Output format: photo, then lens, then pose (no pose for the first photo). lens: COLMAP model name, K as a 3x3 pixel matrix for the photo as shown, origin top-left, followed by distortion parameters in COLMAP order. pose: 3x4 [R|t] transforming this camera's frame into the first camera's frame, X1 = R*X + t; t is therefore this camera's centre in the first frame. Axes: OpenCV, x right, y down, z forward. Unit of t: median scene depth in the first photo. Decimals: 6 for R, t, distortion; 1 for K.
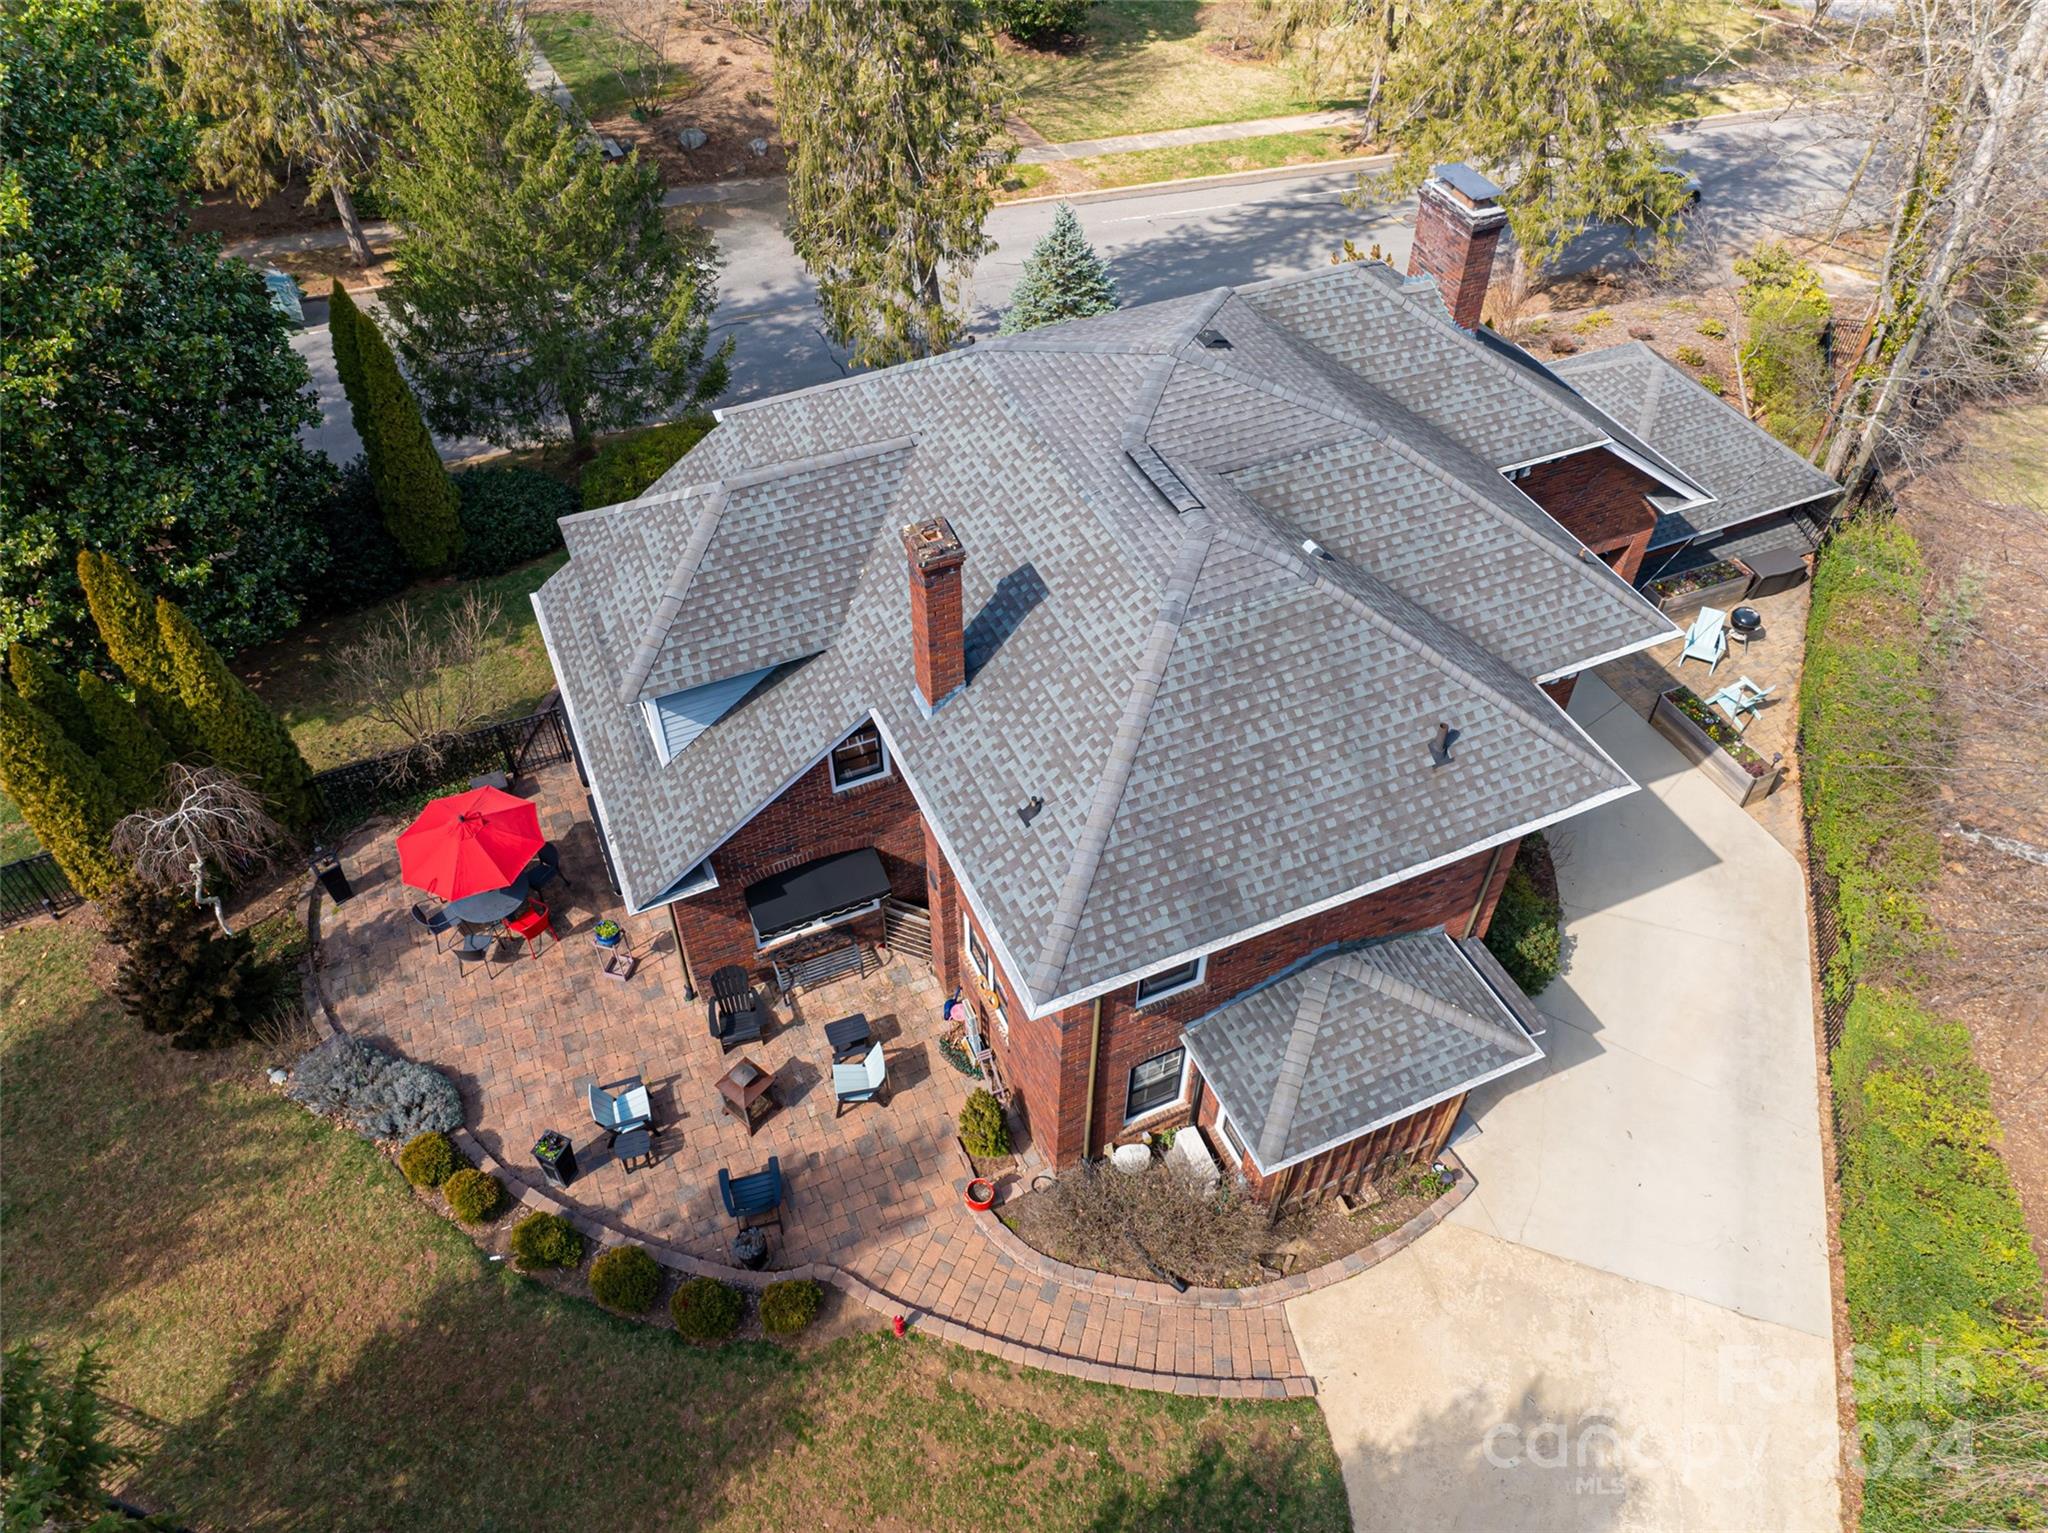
lens RADIAL K [[1394.9, 0, 1024.0], [0, 1394.9, 766.5], [0, 0, 1]] dist [-0.026575, -0.004428]
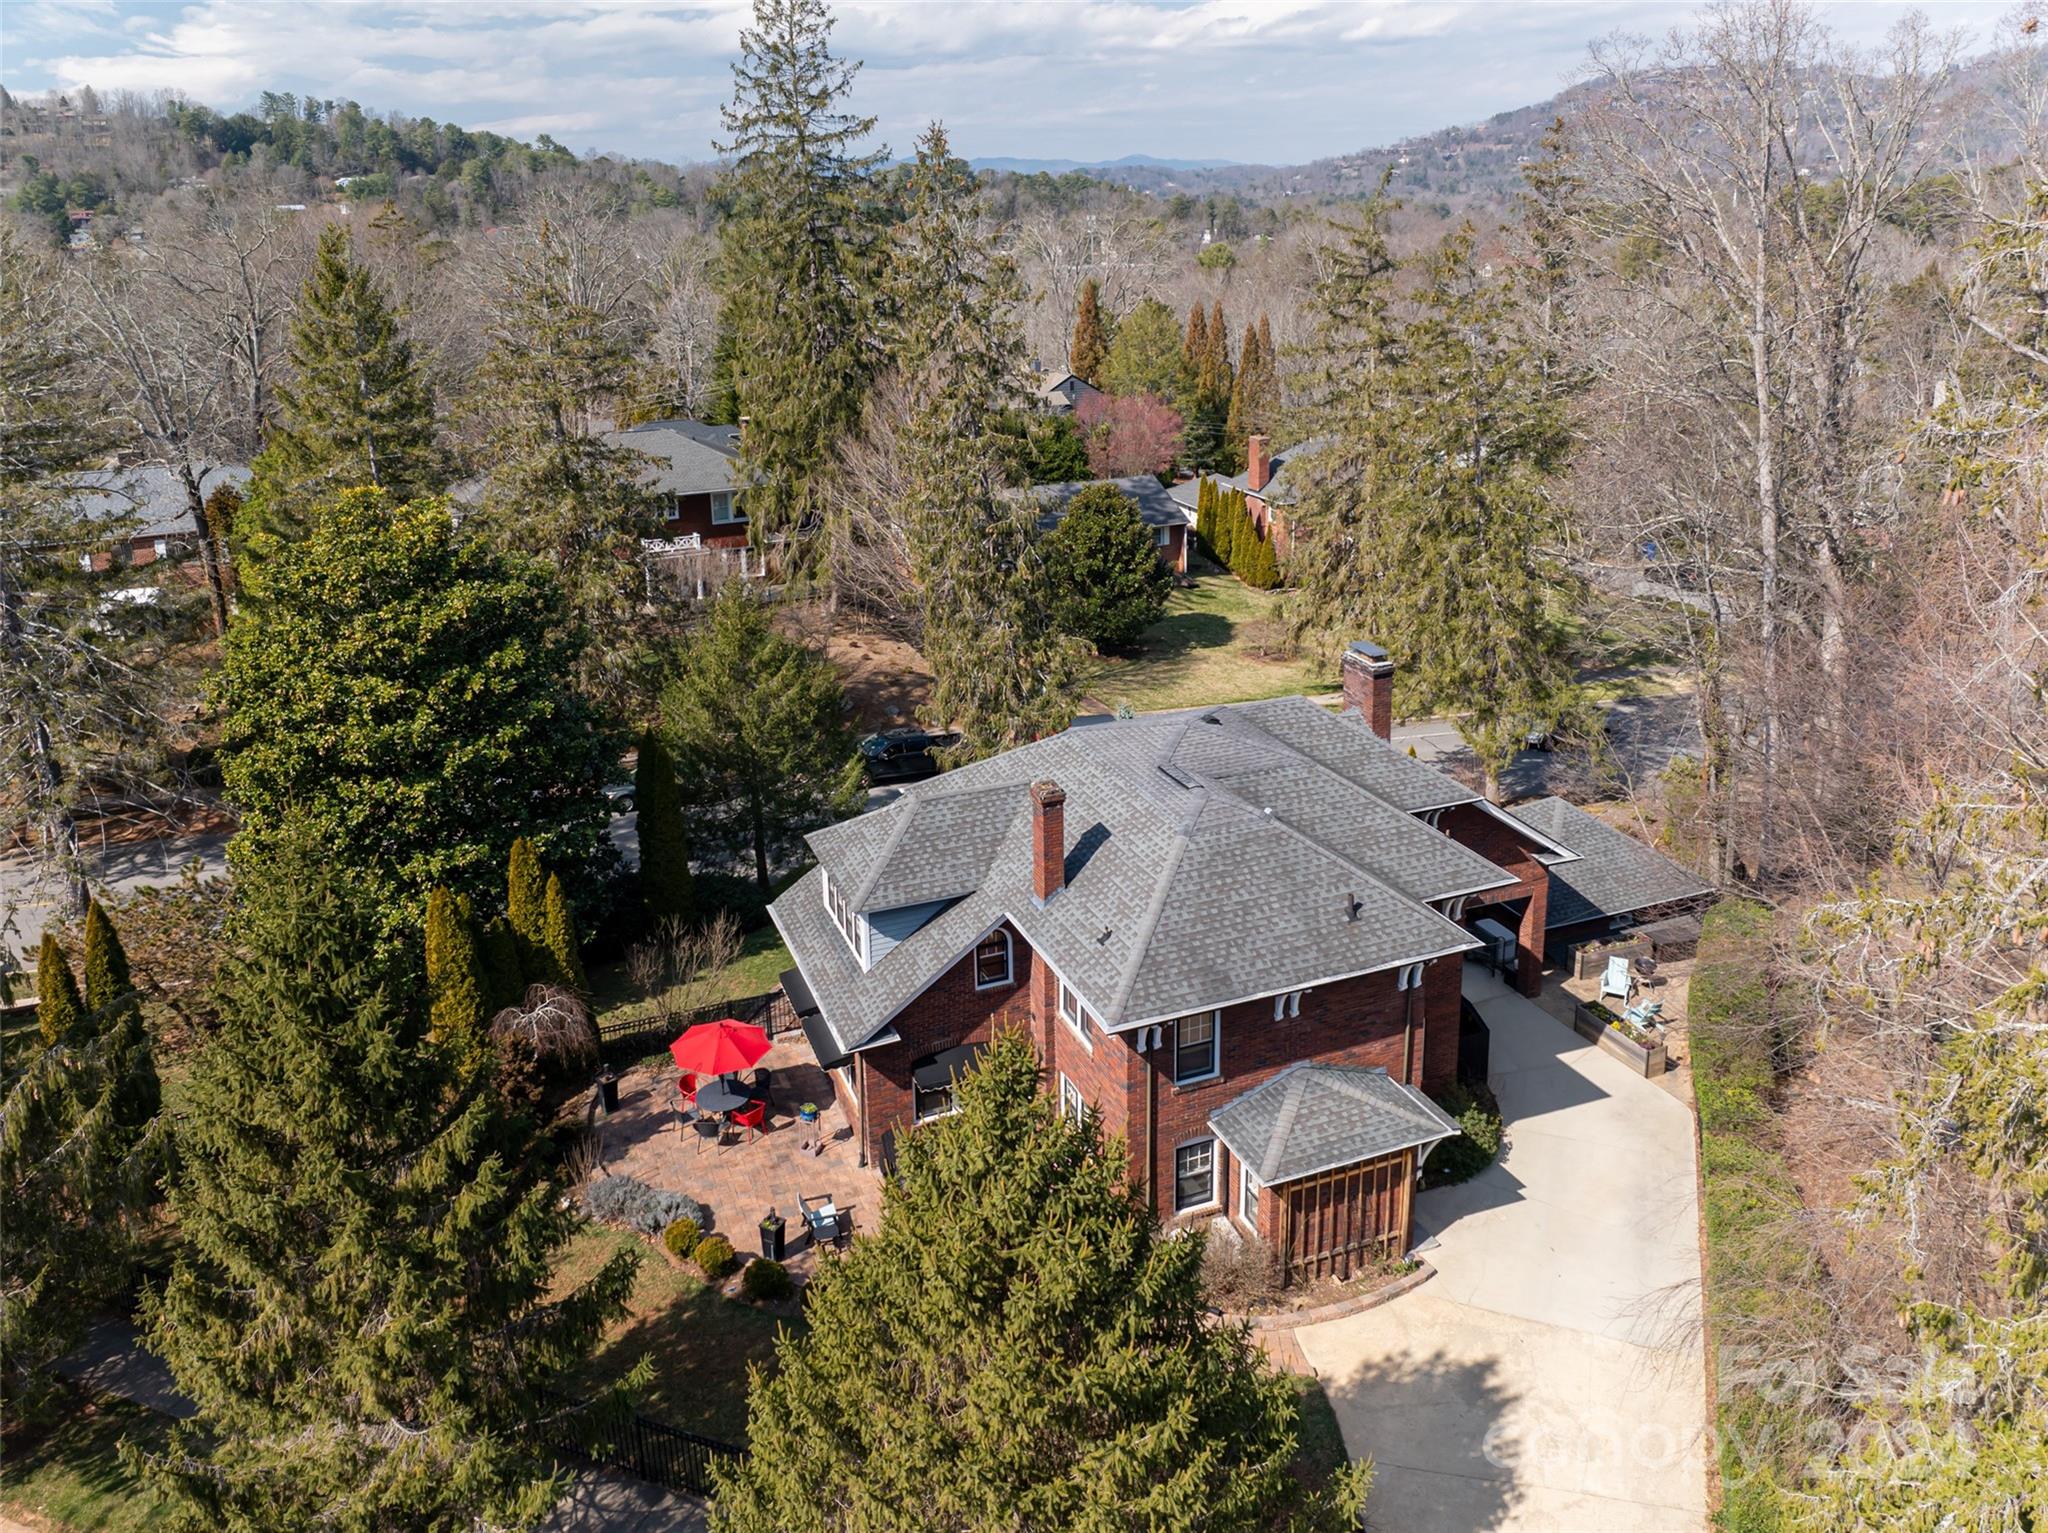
lens RADIAL K [[1450.3, 0, 1035.8], [0, 1450.3, 611.0], [0, 0, 1]] dist [-0.007927, -0.005640]
pose [[0.999123, -0.010920, -0.040418, -0.002607], [-0.011625, 0.855070, -0.518382, 0.492006], [0.040221, 0.518397, 0.854194, -0.572349]]
